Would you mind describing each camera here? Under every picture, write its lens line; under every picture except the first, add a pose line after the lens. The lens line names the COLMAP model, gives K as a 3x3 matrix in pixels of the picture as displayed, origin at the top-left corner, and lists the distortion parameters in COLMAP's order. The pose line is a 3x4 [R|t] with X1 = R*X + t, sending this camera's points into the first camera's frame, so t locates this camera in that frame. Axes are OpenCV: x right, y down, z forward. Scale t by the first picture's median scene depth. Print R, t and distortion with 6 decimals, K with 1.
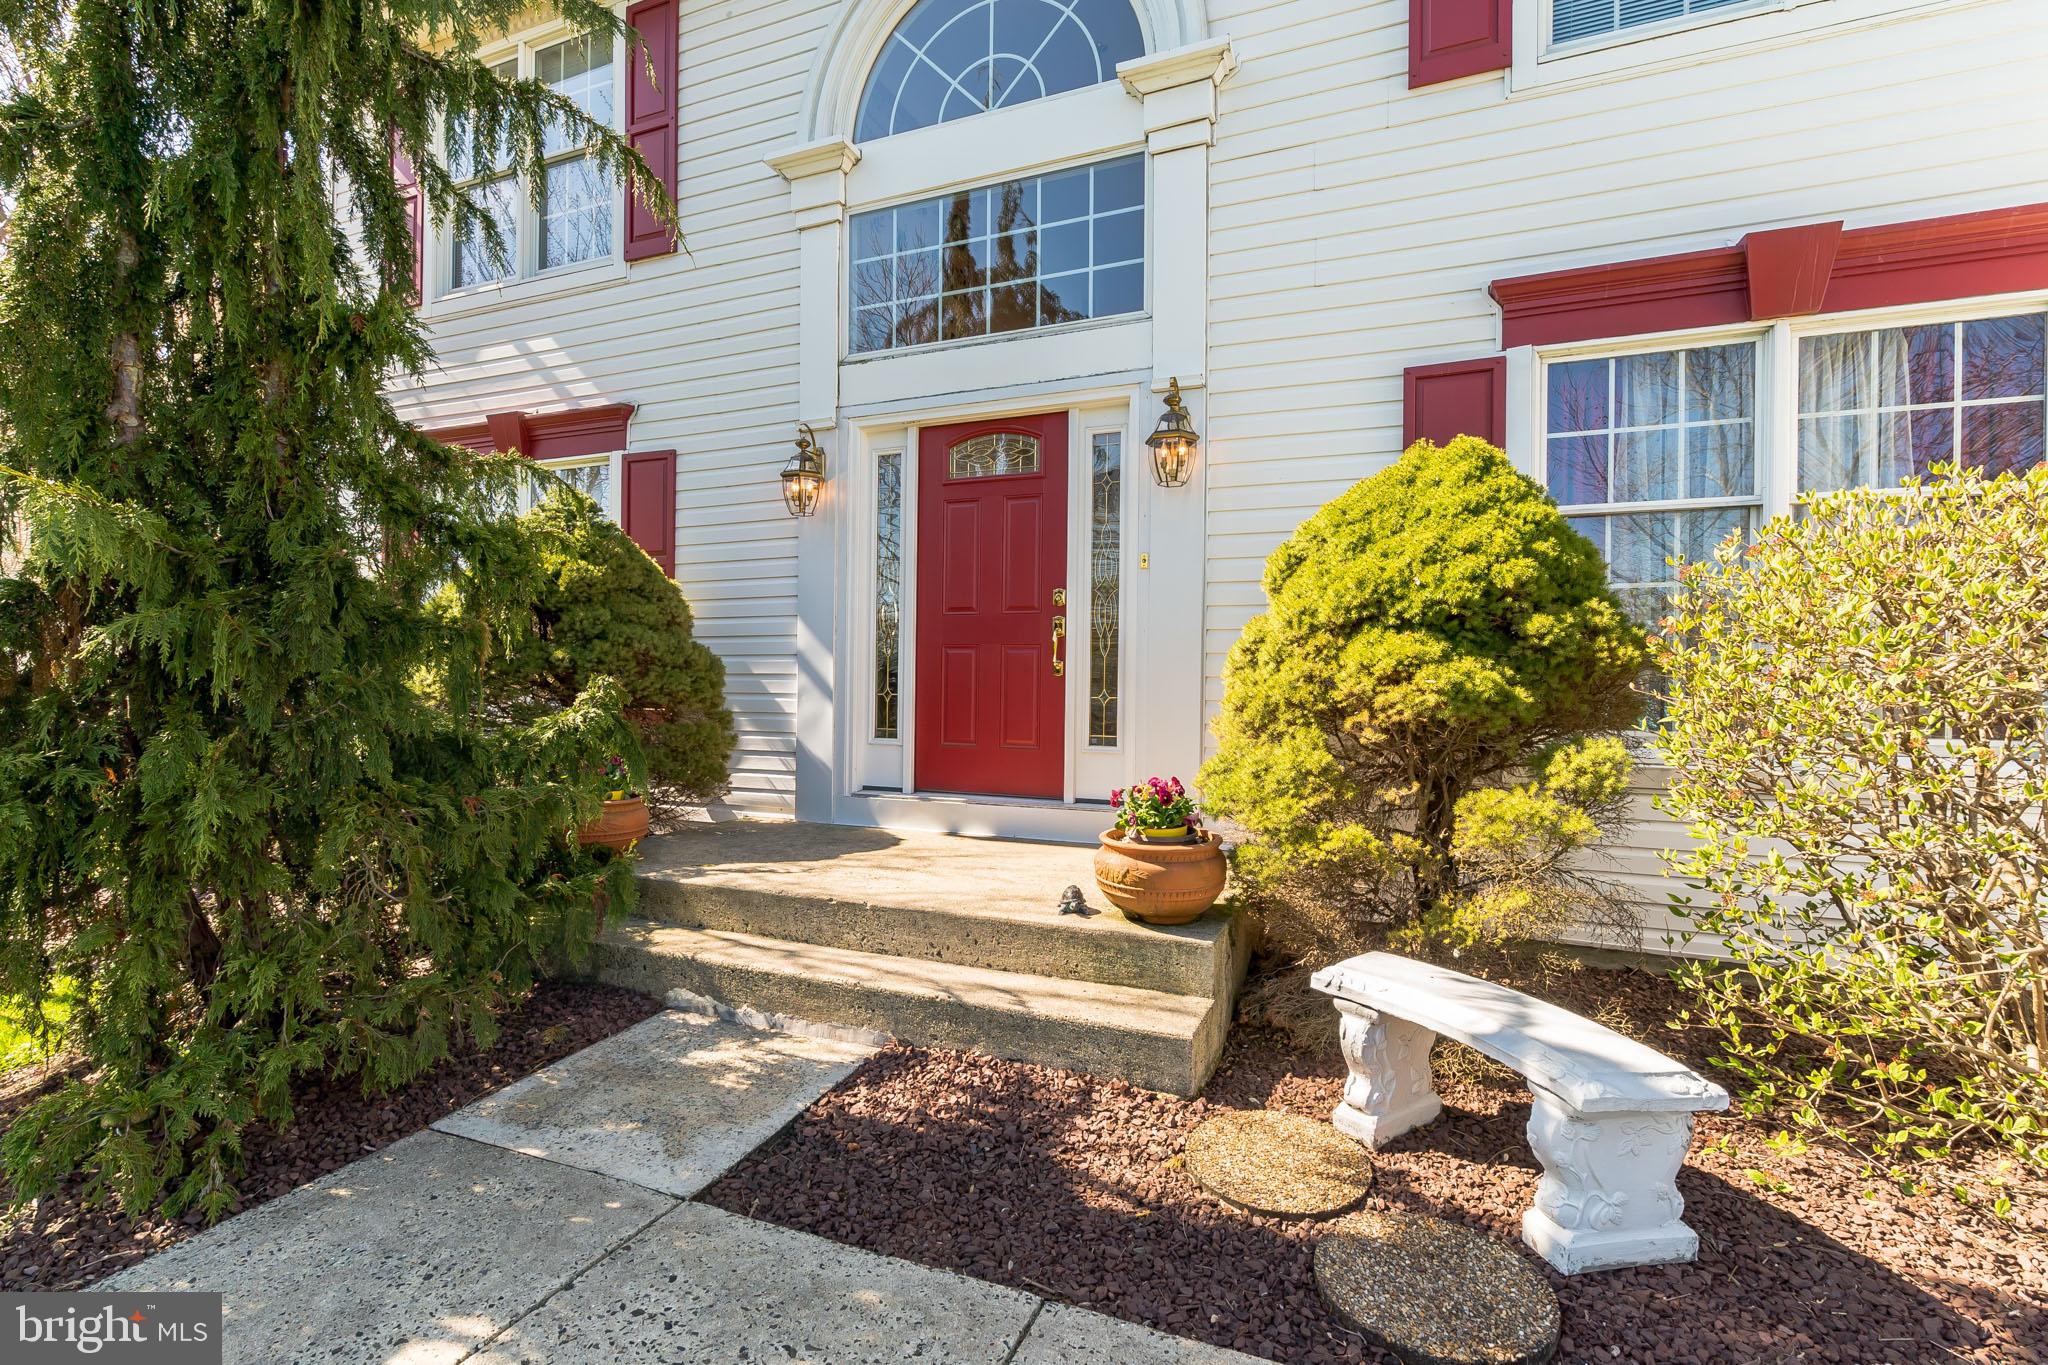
lens RADIAL K [[947.8, 0, 1024.0], [0, 947.8, 682.5], [0, 0, 1]] dist [-0.050522, 0.000042]
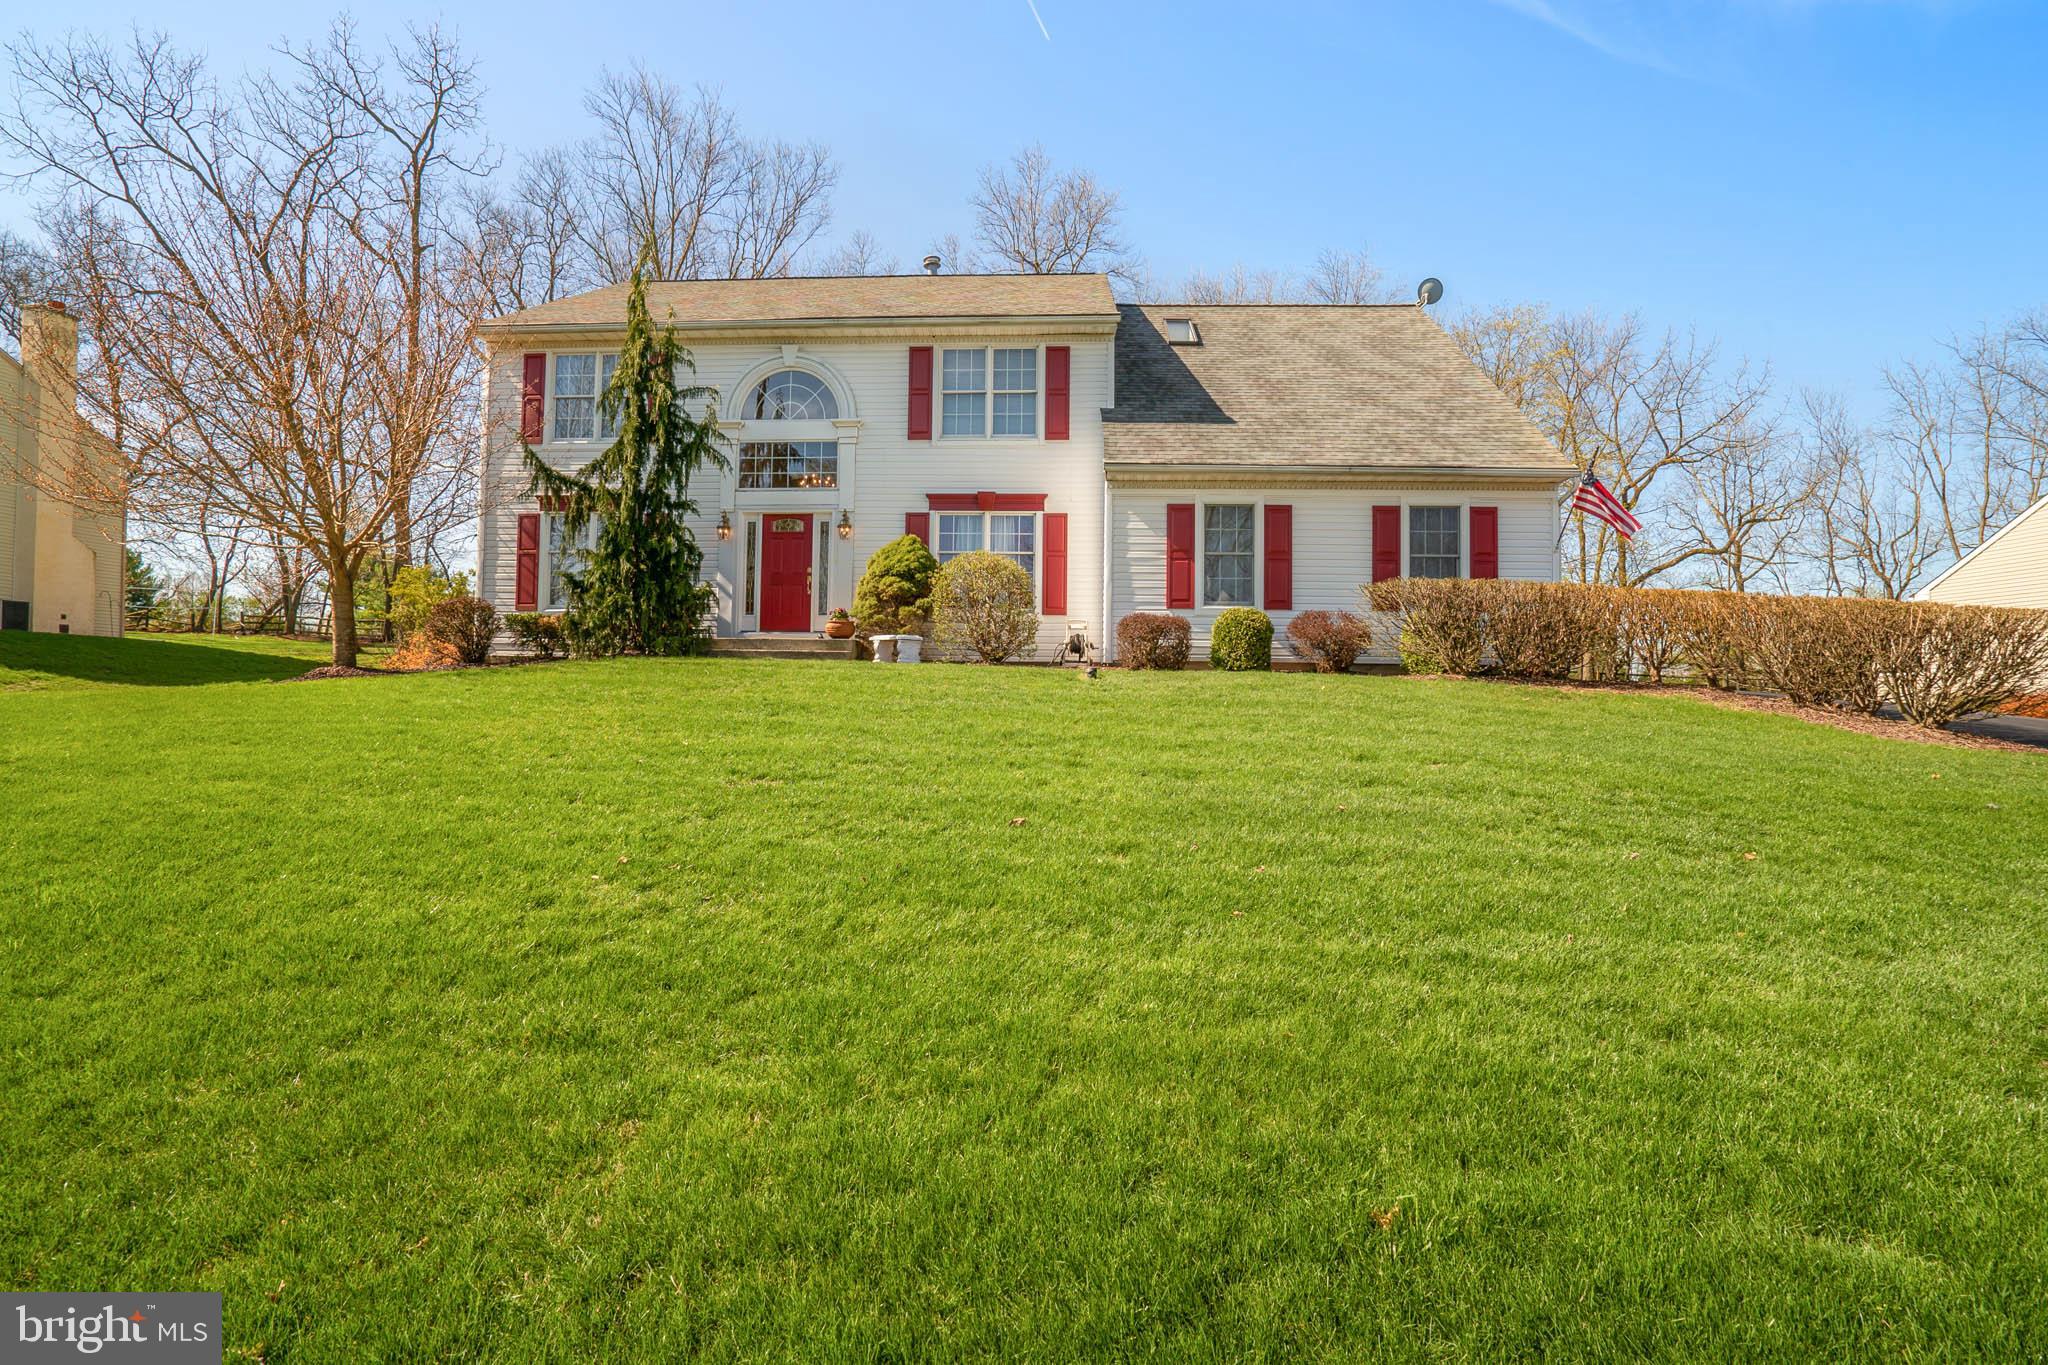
lens RADIAL K [[947.8, 0, 1024.0], [0, 947.8, 682.5], [0, 0, 1]] dist [-0.050522, 0.000042]
pose [[0.942663, 0.008288, 0.333644, -0.440962], [-0.004763, 0.999924, -0.011382, 0.417391], [-0.333713, 0.009141, 0.942630, -2.923484]]
